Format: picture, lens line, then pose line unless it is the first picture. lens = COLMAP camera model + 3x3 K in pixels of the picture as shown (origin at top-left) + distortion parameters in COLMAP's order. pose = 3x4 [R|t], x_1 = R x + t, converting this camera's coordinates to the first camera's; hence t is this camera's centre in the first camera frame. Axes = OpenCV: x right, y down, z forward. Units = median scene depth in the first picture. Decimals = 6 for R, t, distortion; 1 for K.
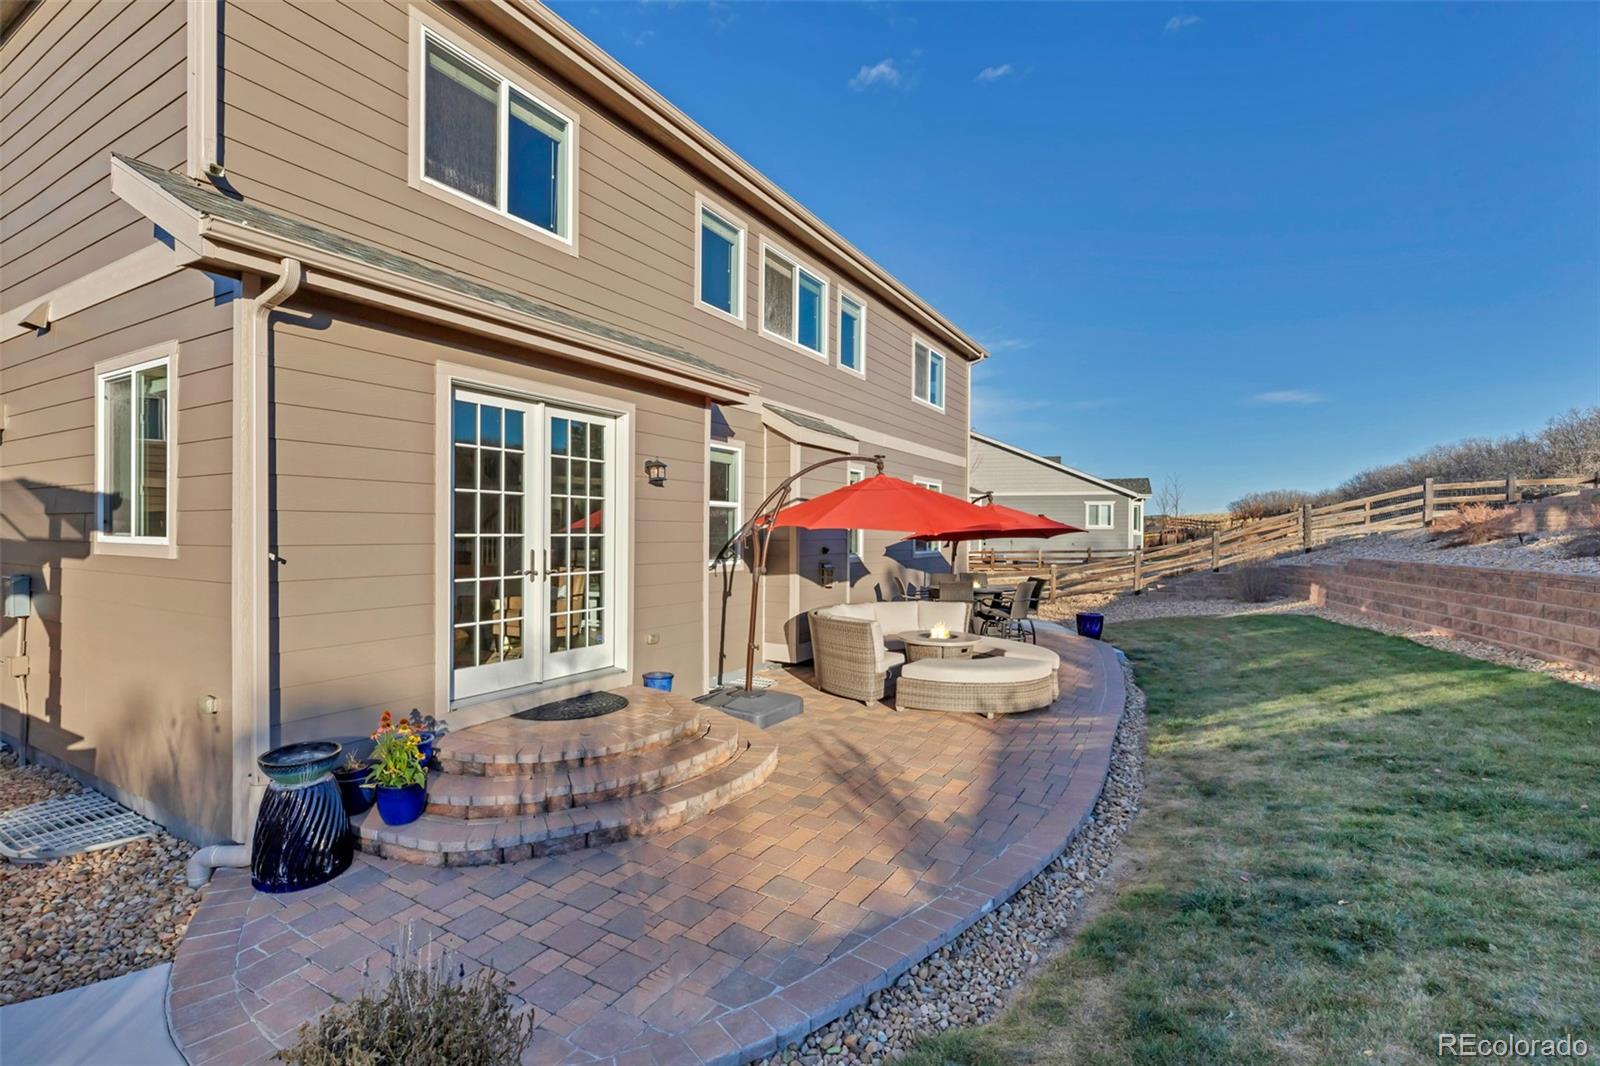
lens RADIAL K [[744.8, 0, 795.2], [0, 744.8, 535.7], [0, 0, 1]] dist [0.009551, -0.000718]
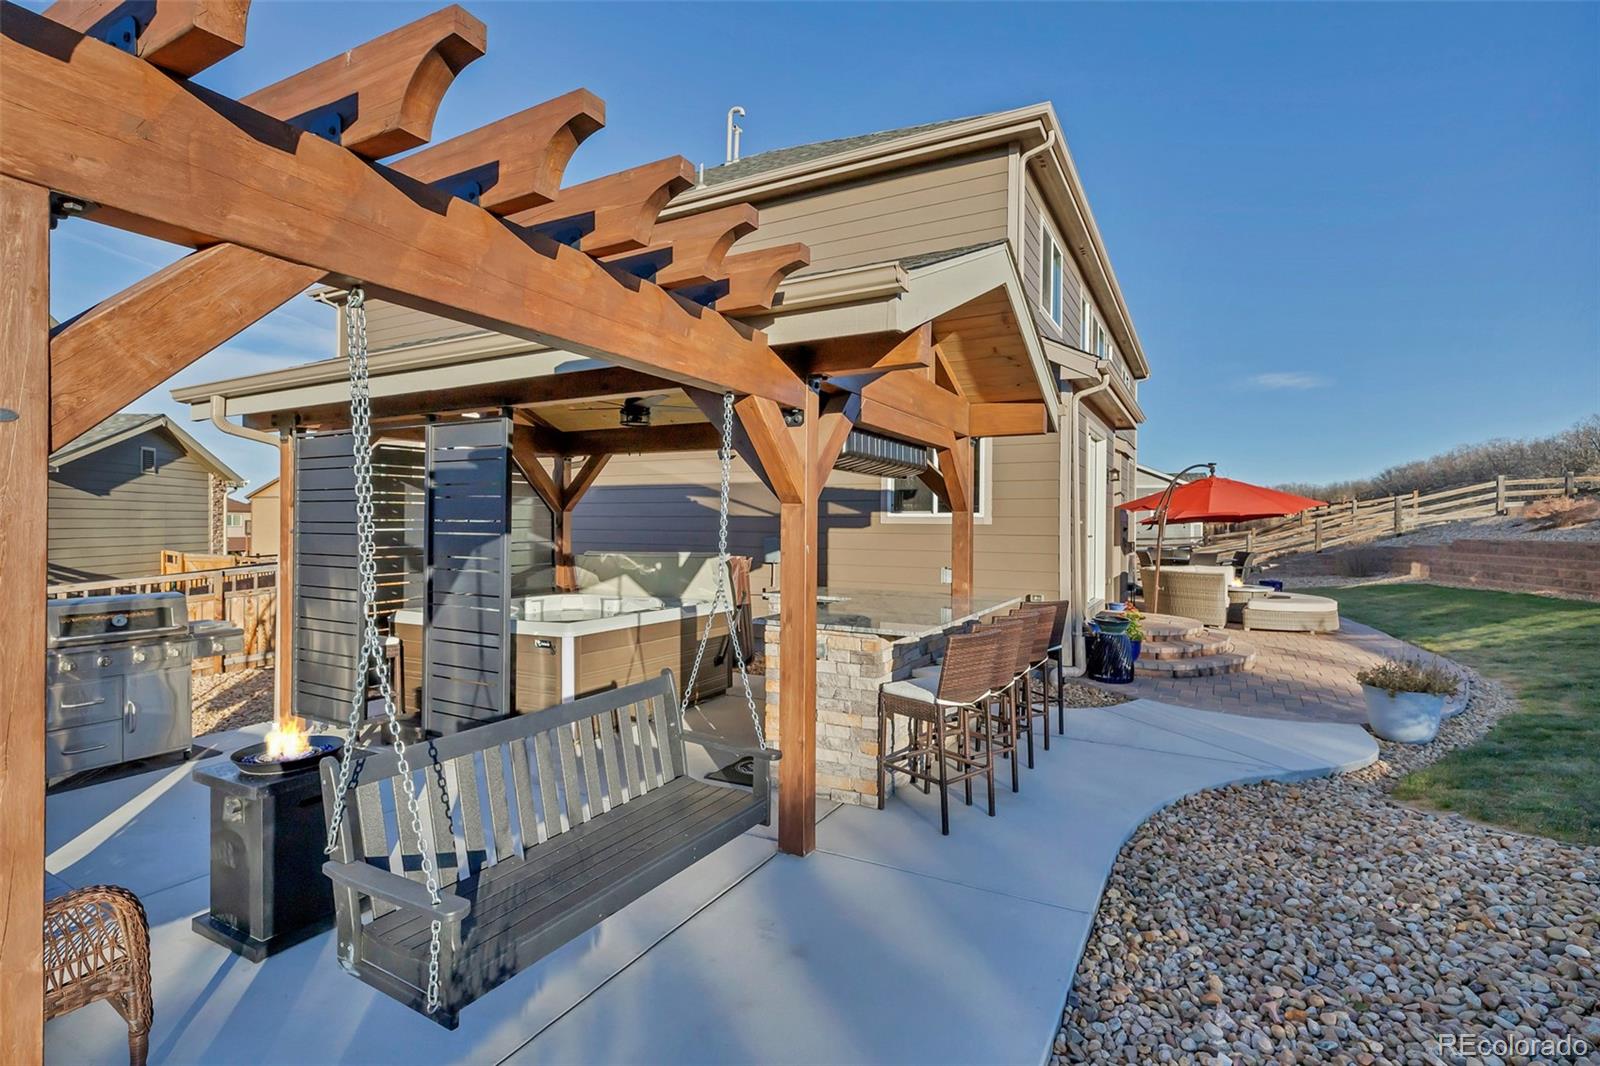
lens RADIAL K [[744.8, 0, 801.8], [0, 744.8, 529.6], [0, 0, 1]] dist [0.009551, -0.000718]
pose [[0.999875, -0.000097, 0.015793, -0.378640], [0.000067, 0.999998, 0.001945, 0.011042], [-0.015793, -0.001944, 0.999873, -0.247250]]
